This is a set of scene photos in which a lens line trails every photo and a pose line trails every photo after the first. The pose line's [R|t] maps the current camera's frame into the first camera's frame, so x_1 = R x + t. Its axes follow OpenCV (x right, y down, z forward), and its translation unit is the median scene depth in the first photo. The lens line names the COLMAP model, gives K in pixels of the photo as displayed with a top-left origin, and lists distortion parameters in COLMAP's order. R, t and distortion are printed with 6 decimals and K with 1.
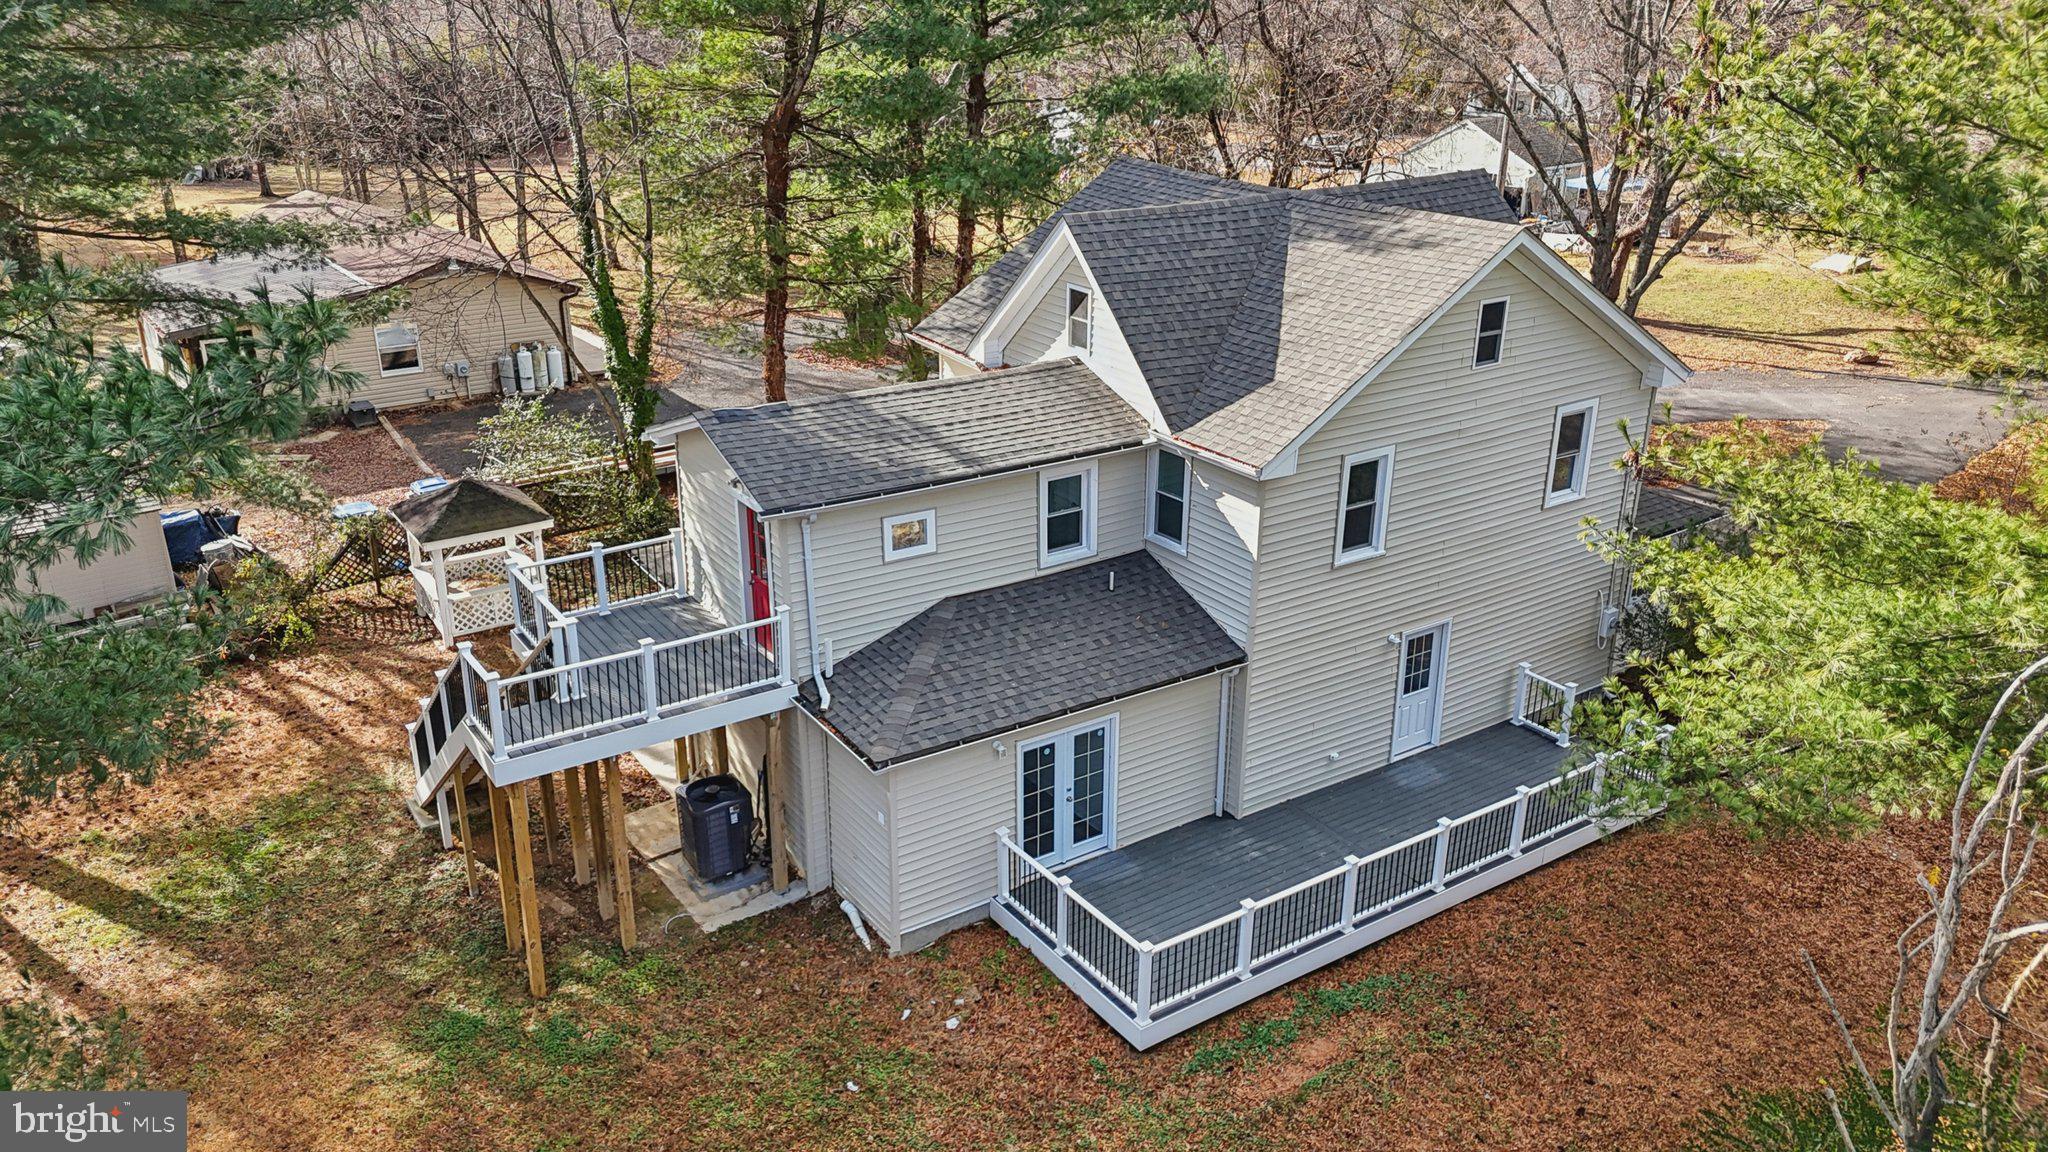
lens RADIAL K [[1518.7, 0, 1024.0], [0, 1518.7, 576.0], [0, 0, 1]] dist [0.033360, -0.008078]
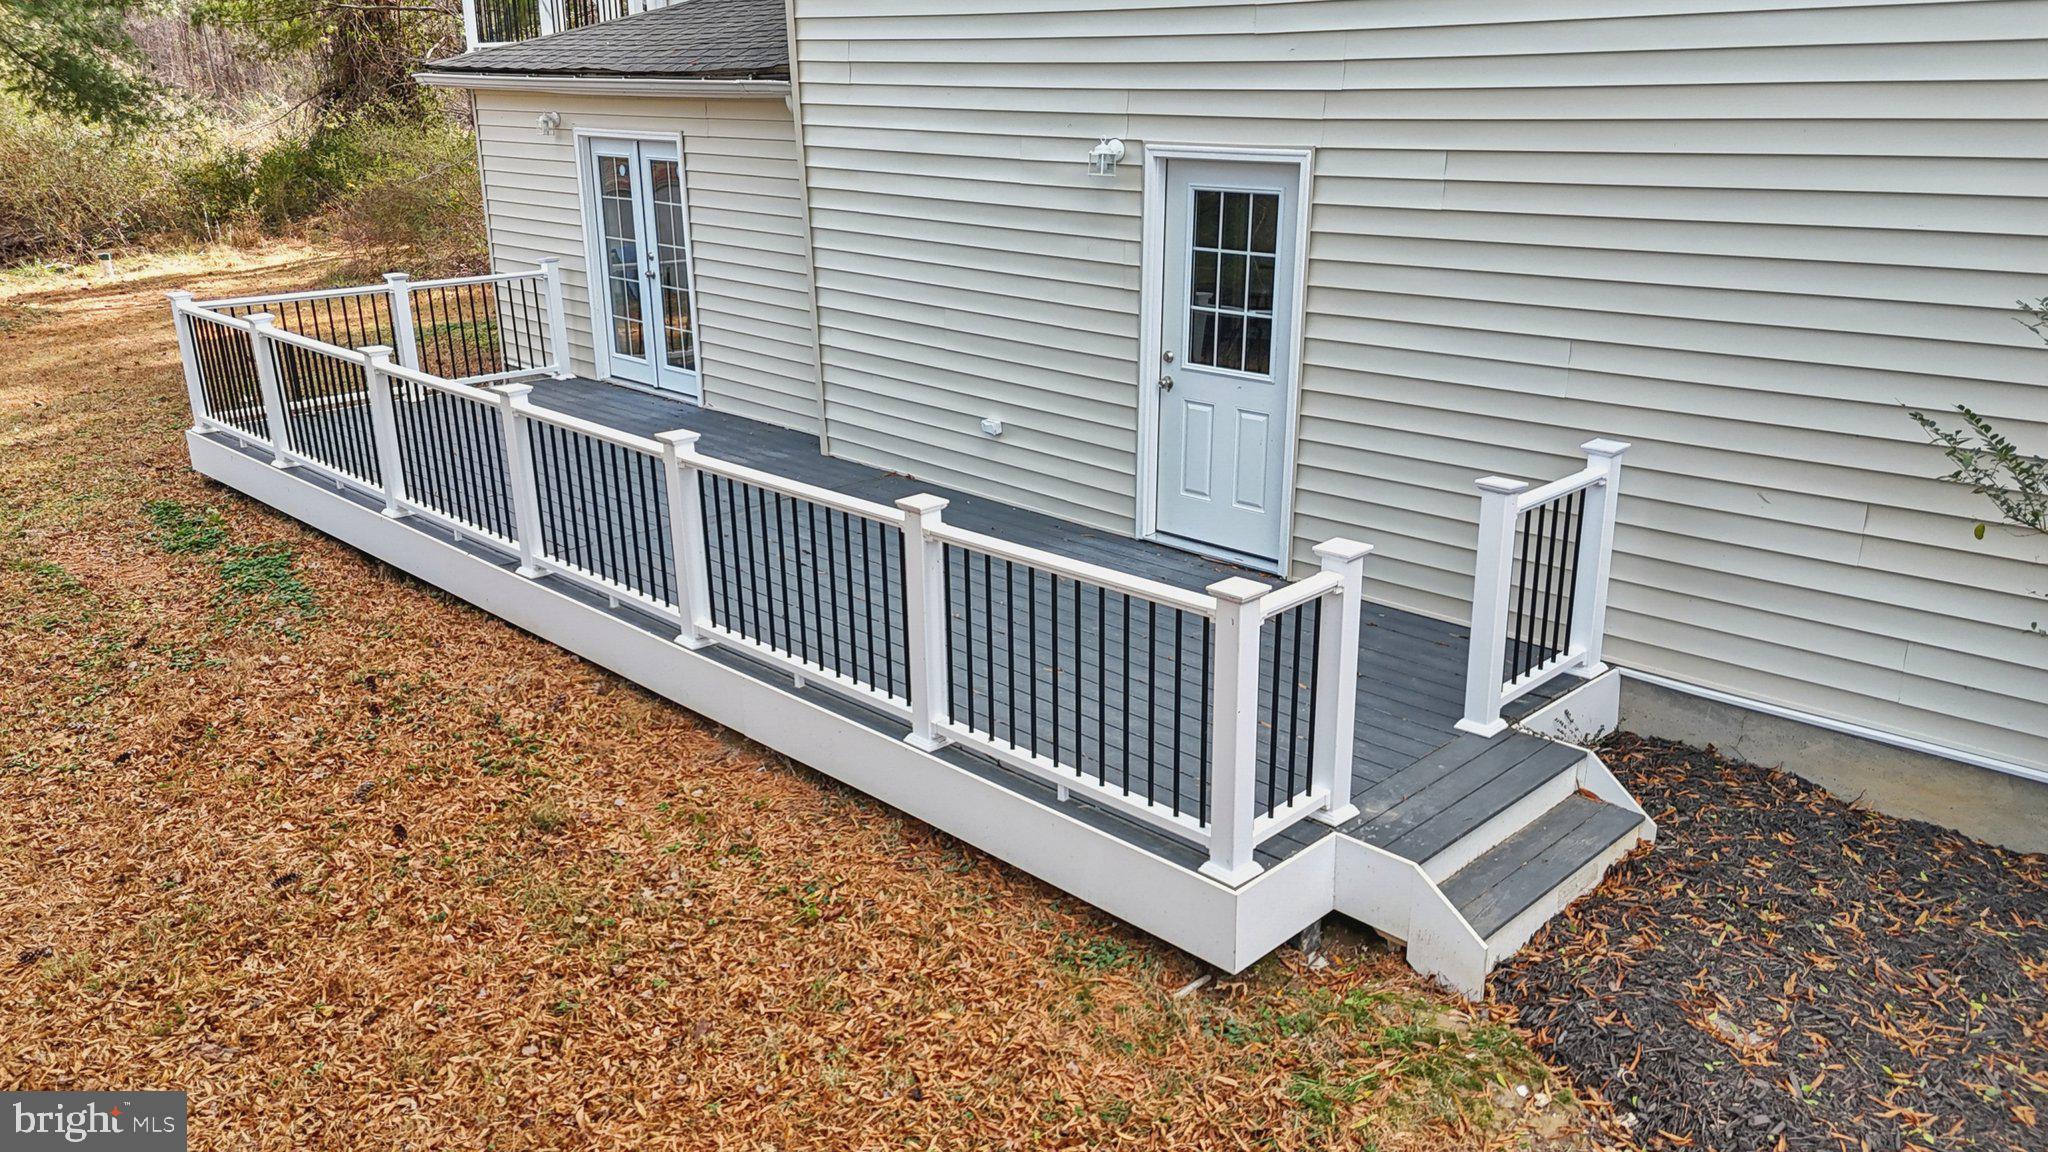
lens RADIAL K [[1518.7, 0, 1024.0], [0, 1518.7, 576.0], [0, 0, 1]] dist [0.033360, -0.008078]
pose [[0.200714, 0.312479, -0.928477, 0.670251], [-0.335135, 0.912483, 0.234648, 0.060149], [0.920542, 0.264068, 0.287871, 0.977456]]
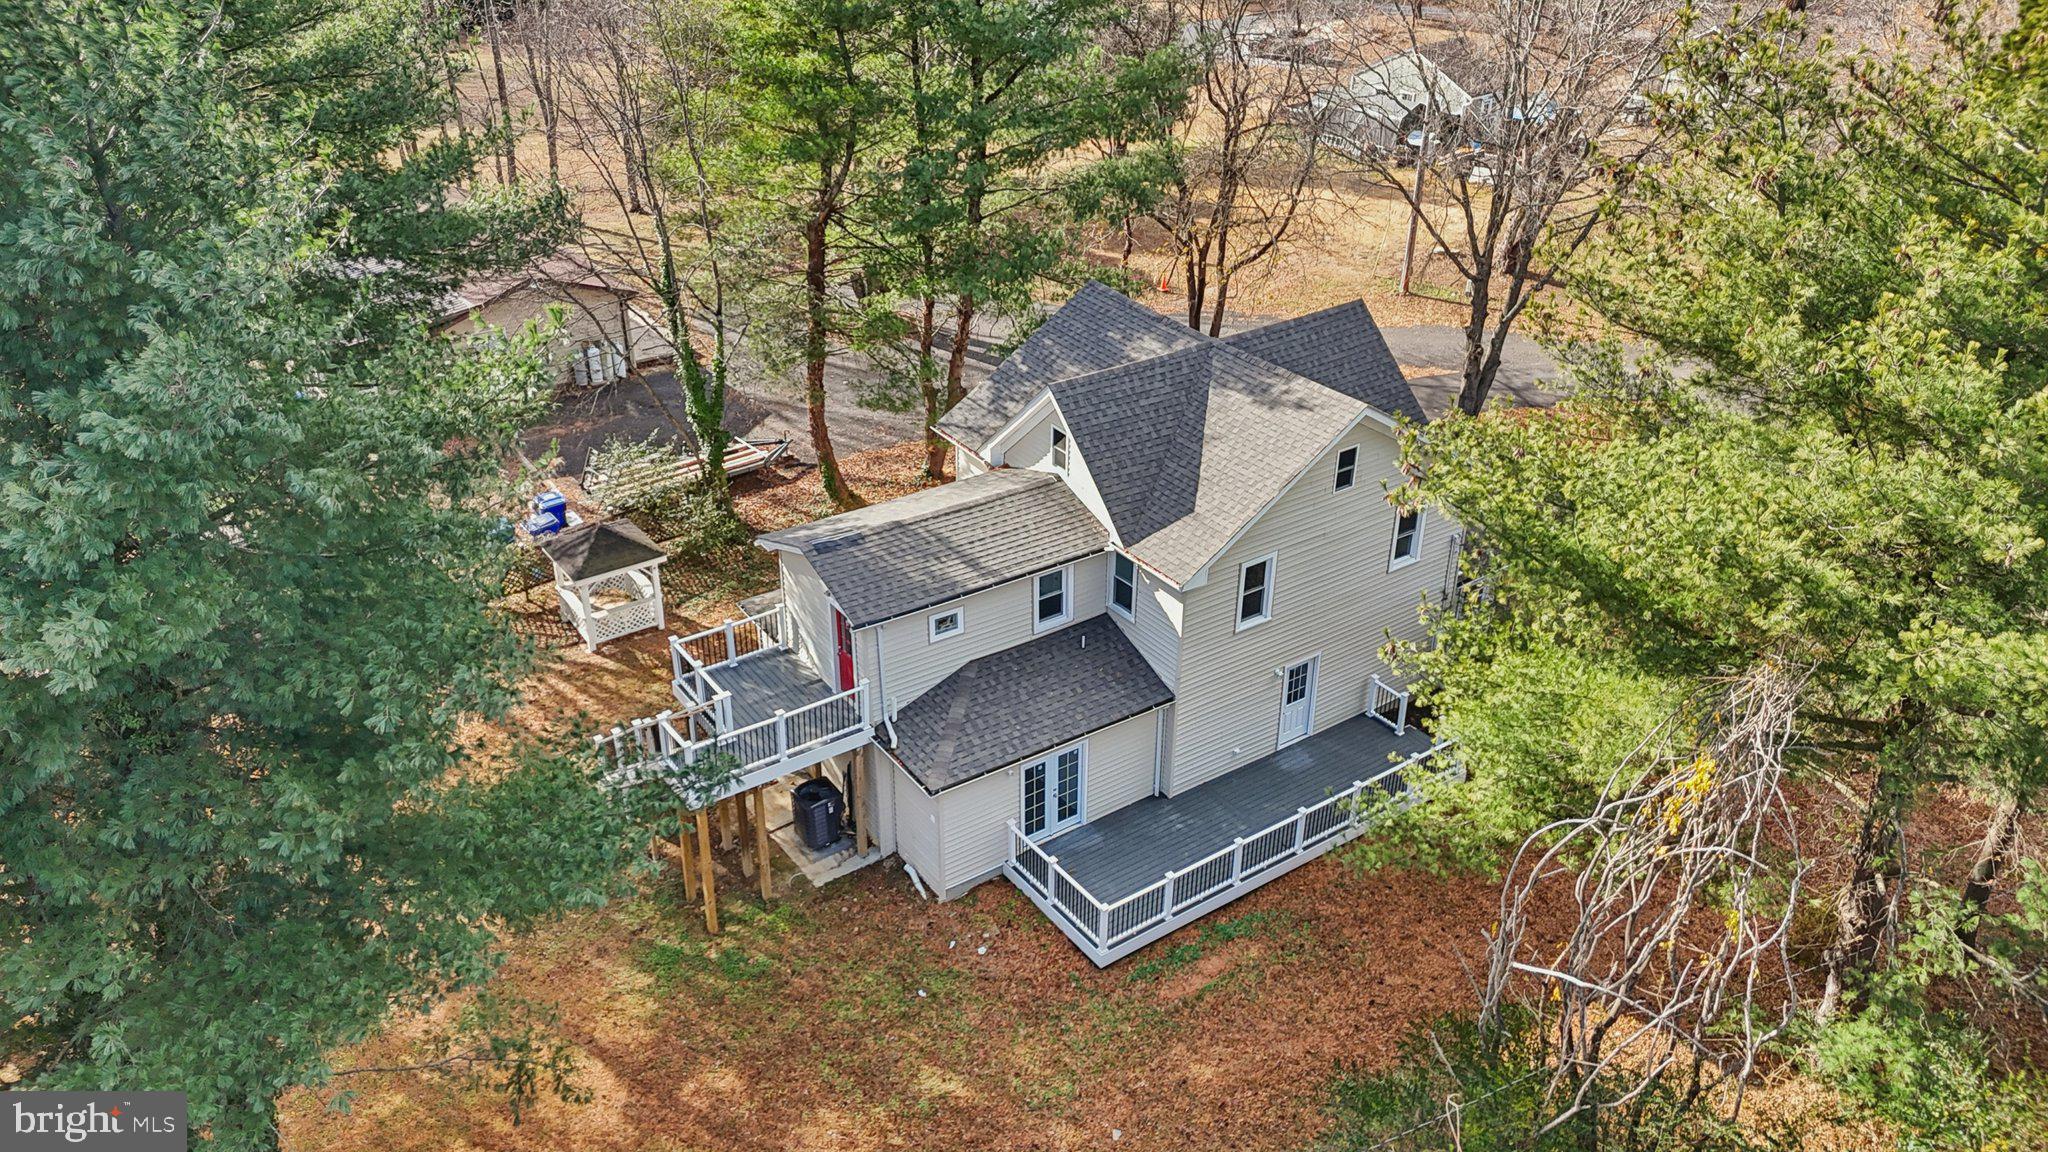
lens RADIAL K [[1515.8, 0, 1024.0], [0, 1515.8, 576.0], [0, 0, 1]] dist [0.051295, -0.001482]
pose [[0.999833, -0.008567, 0.016149, -0.022732], [0.006389, 0.991448, 0.130348, -0.258905], [-0.017127, -0.130223, 0.991337, -0.447606]]
